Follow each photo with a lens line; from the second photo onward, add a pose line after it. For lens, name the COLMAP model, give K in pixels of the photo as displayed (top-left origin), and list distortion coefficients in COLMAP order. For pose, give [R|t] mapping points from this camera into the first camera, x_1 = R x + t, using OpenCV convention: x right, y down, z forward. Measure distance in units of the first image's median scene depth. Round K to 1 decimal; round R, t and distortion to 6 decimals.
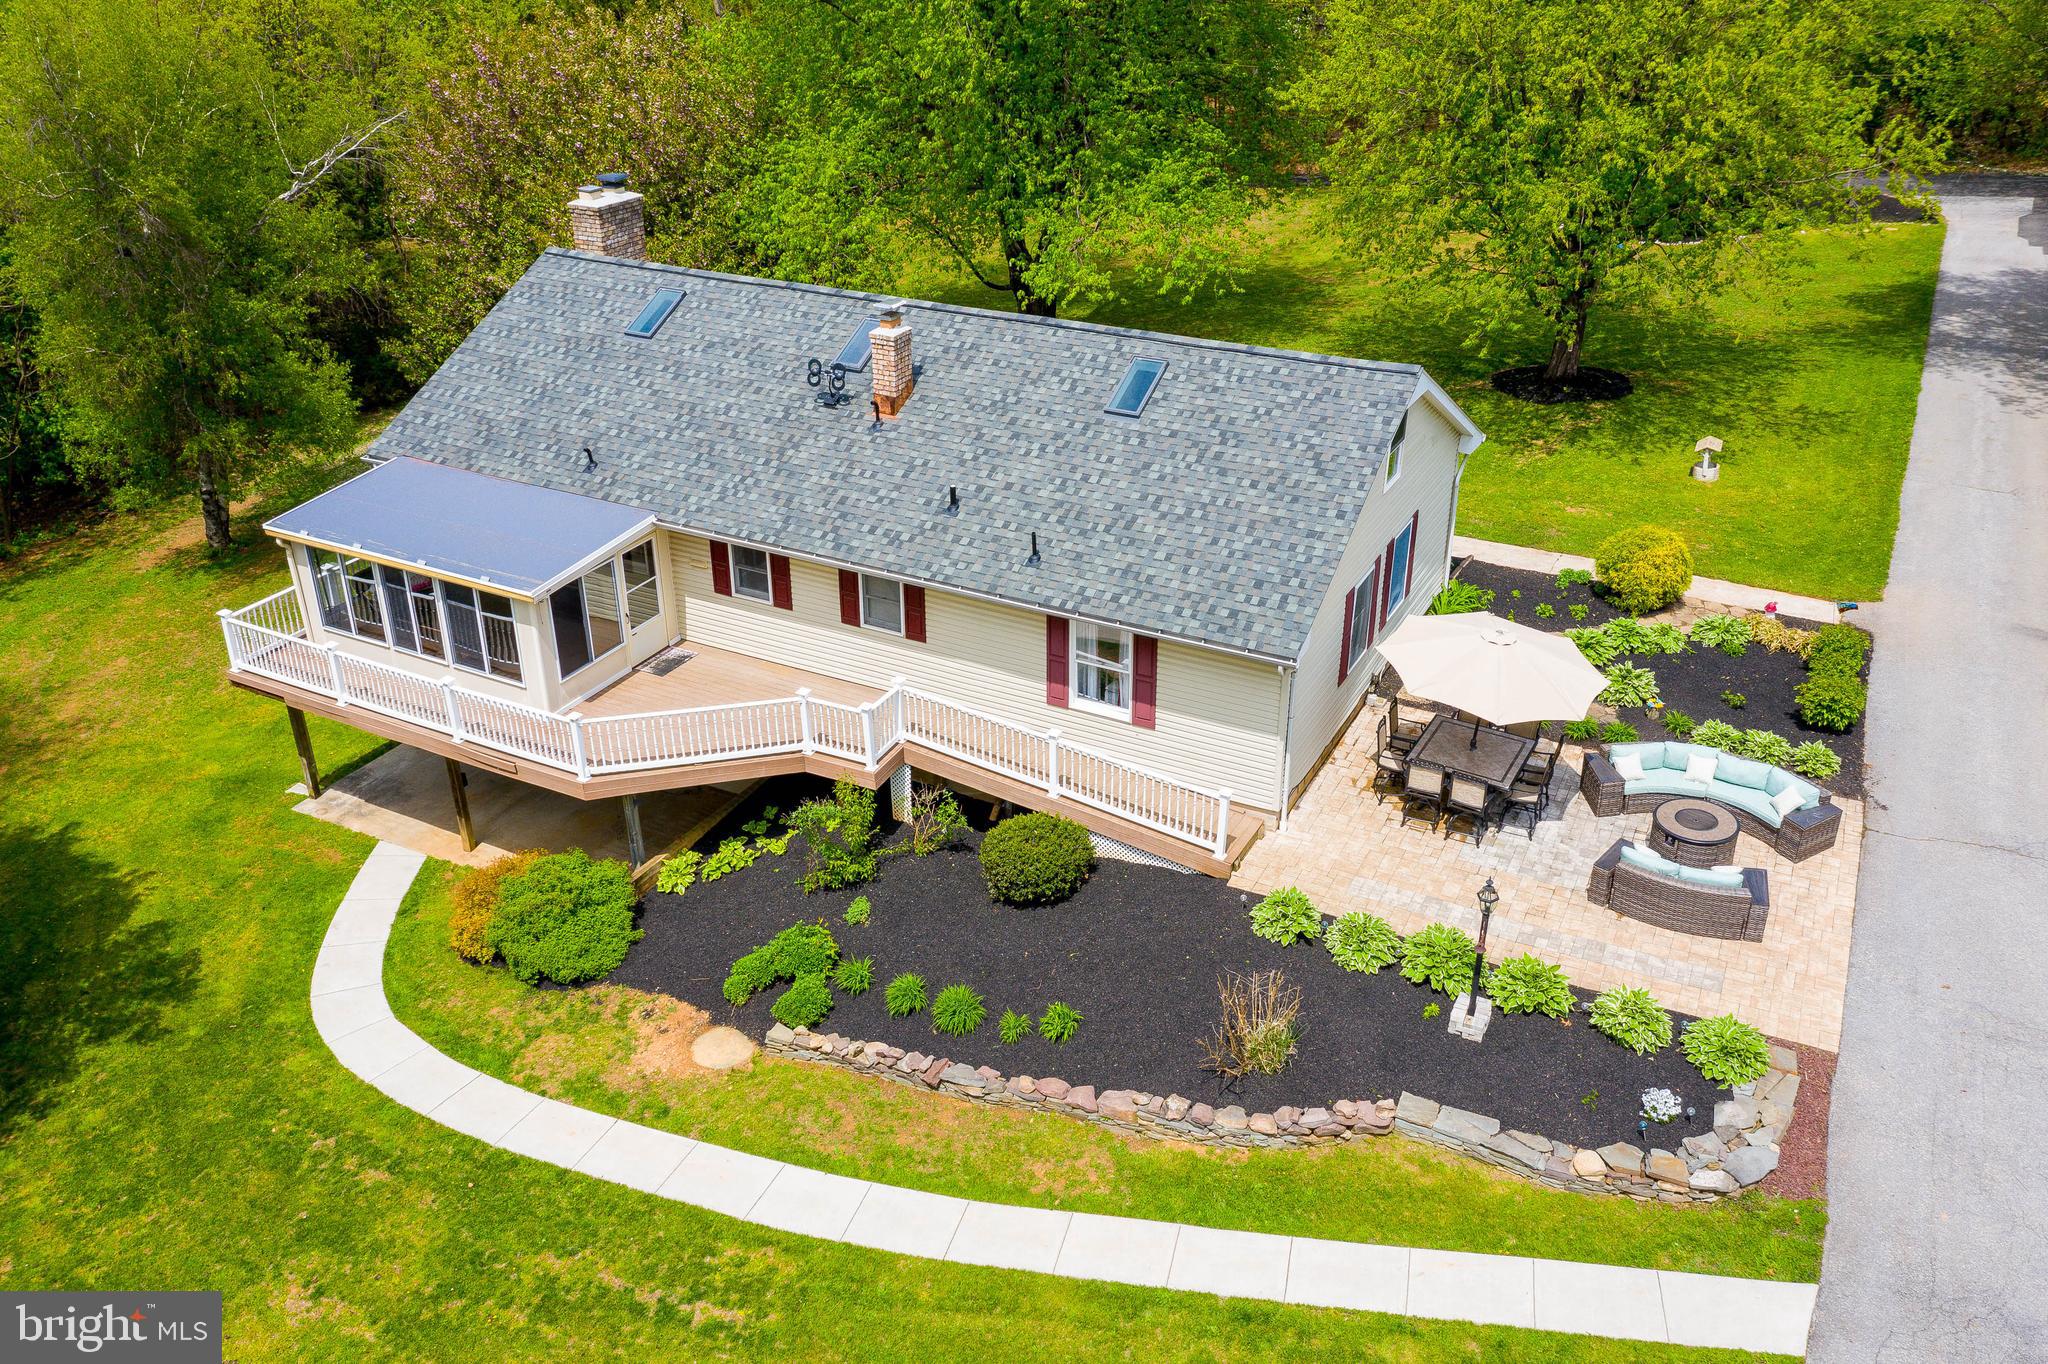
lens RADIAL K [[1648.9, 0, 1029.6], [0, 1648.9, 690.1], [0, 0, 1]] dist [-0.010619, 0.001710]
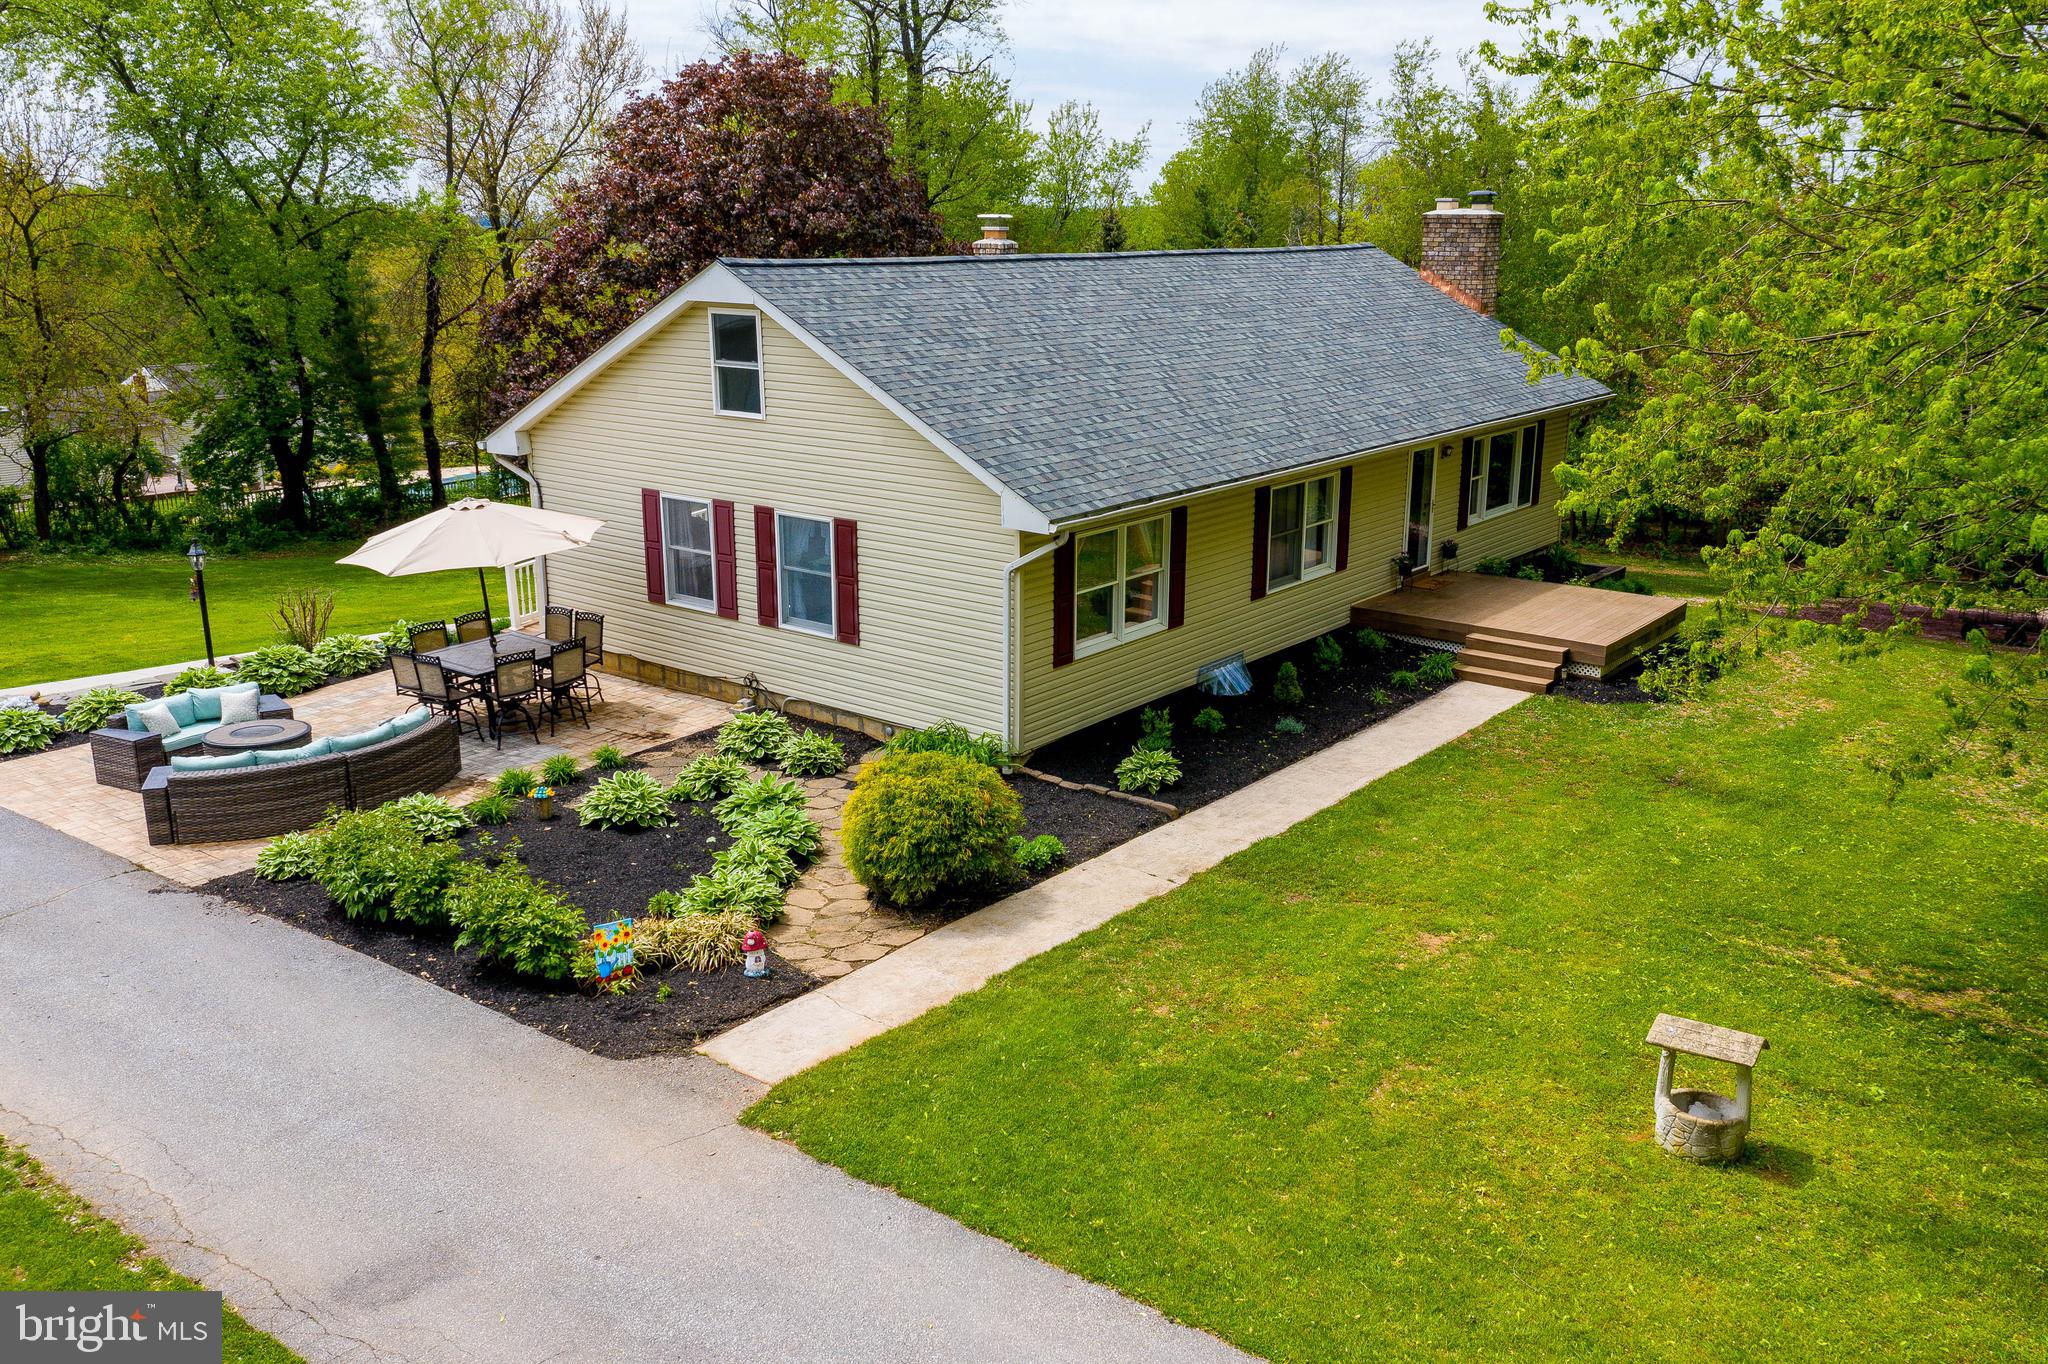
lens RADIAL K [[1648.9, 0, 1029.6], [0, 1648.9, 690.1], [0, 0, 1]] dist [-0.010619, 0.001710]
pose [[-0.182029, 0.271003, -0.945210, 1.243930], [-0.458440, 0.827011, 0.325401, -0.430421], [0.869884, 0.492555, -0.026301, 1.516379]]
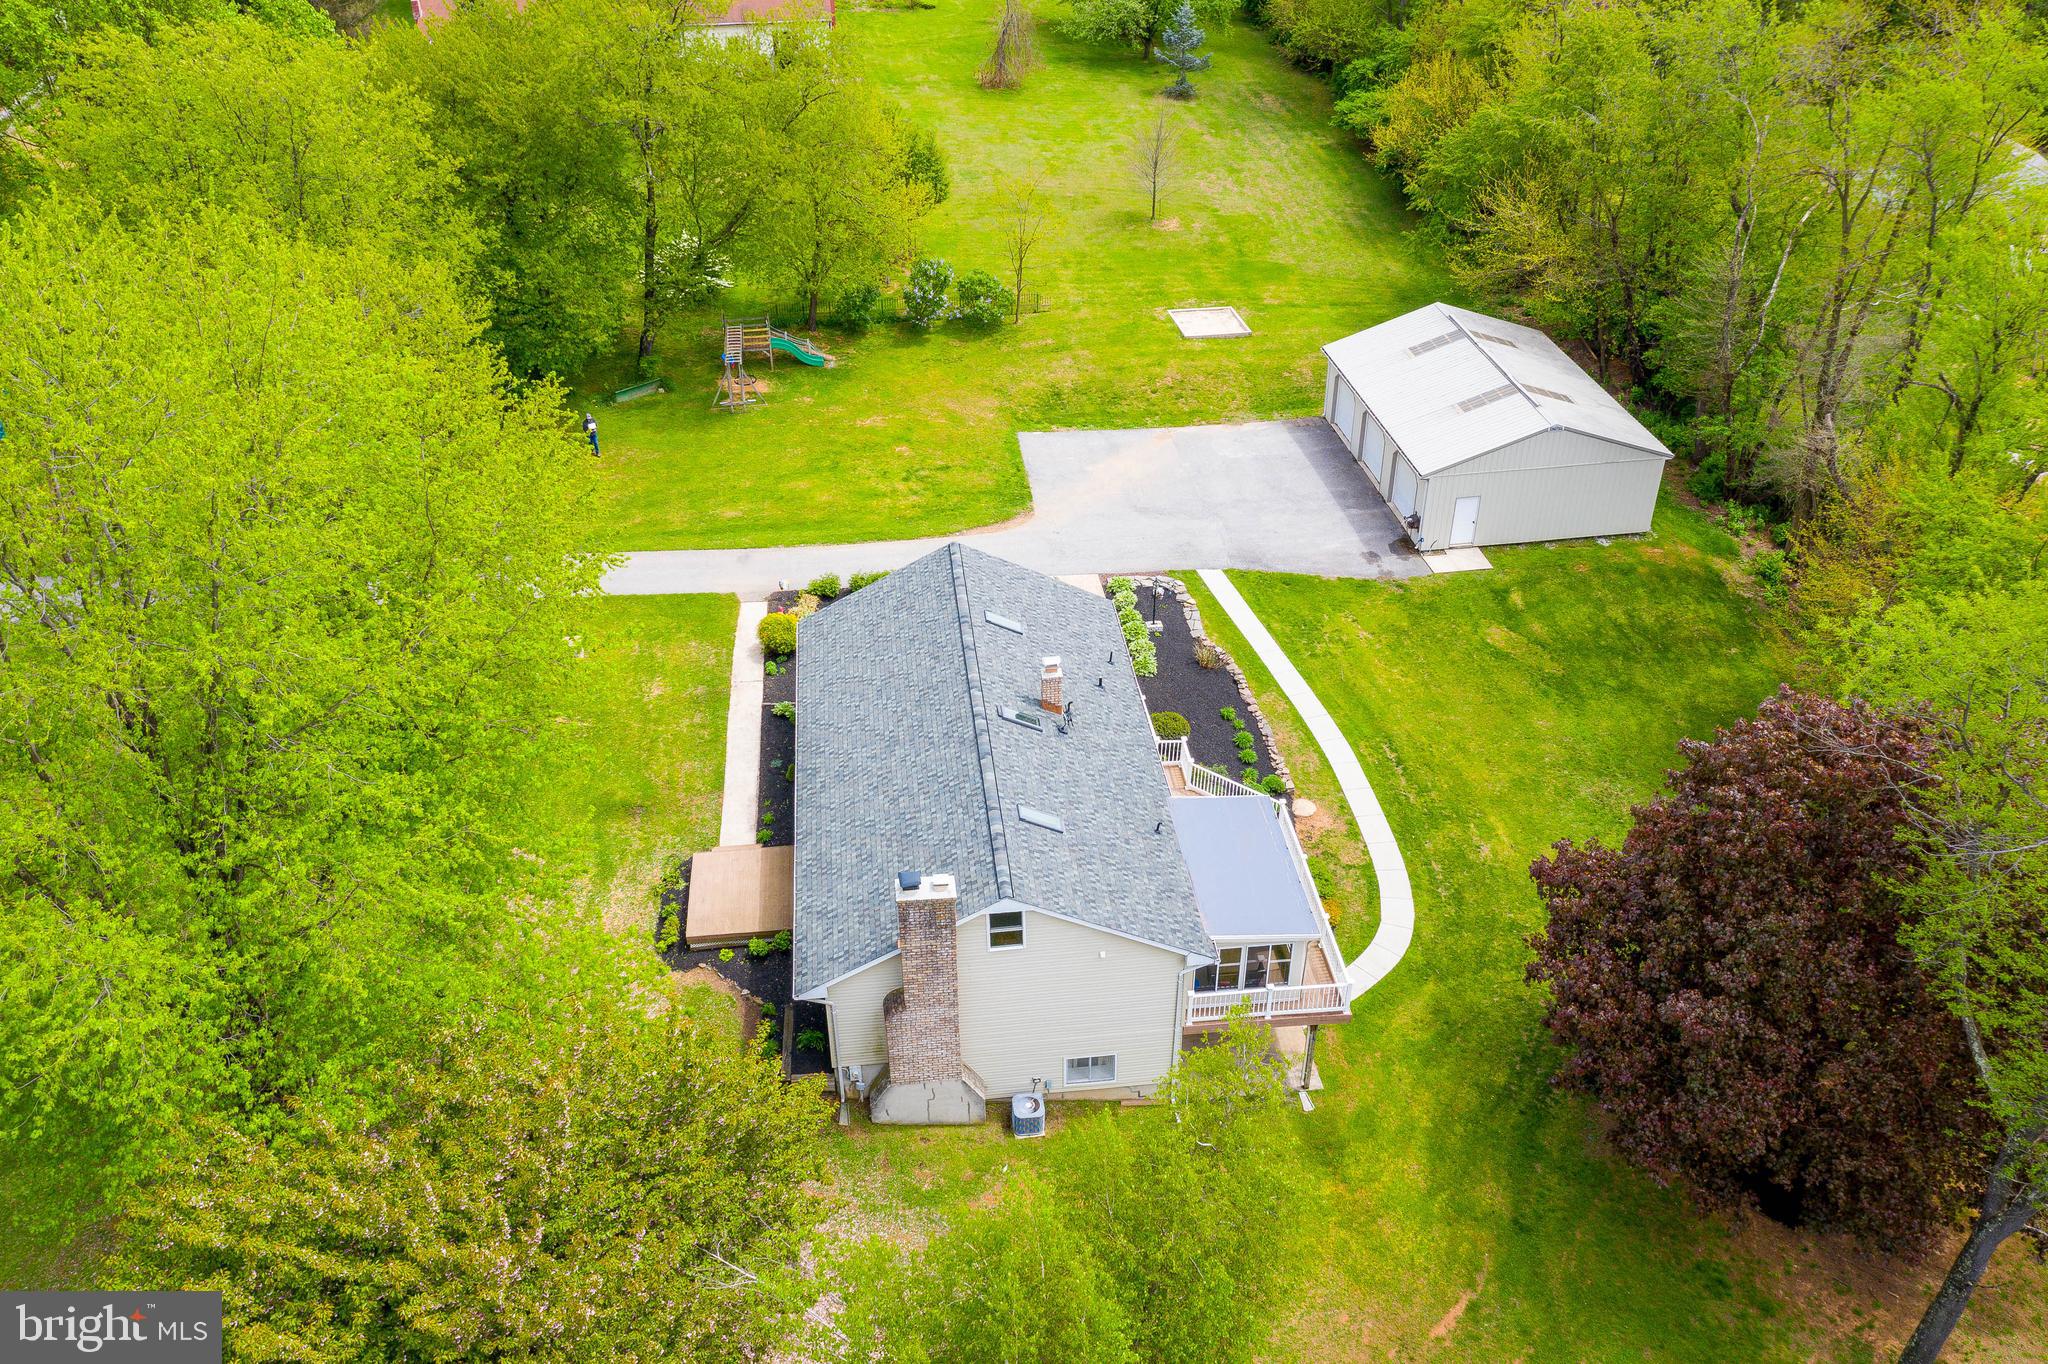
lens RADIAL K [[1648.9, 0, 1029.6], [0, 1648.9, 690.1], [0, 0, 1]] dist [-0.010619, 0.001710]
pose [[-0.565995, -0.460743, 0.683642, -1.647976], [0.383760, 0.586681, 0.713115, -1.893965], [-0.729643, 0.665974, -0.155244, 1.675565]]
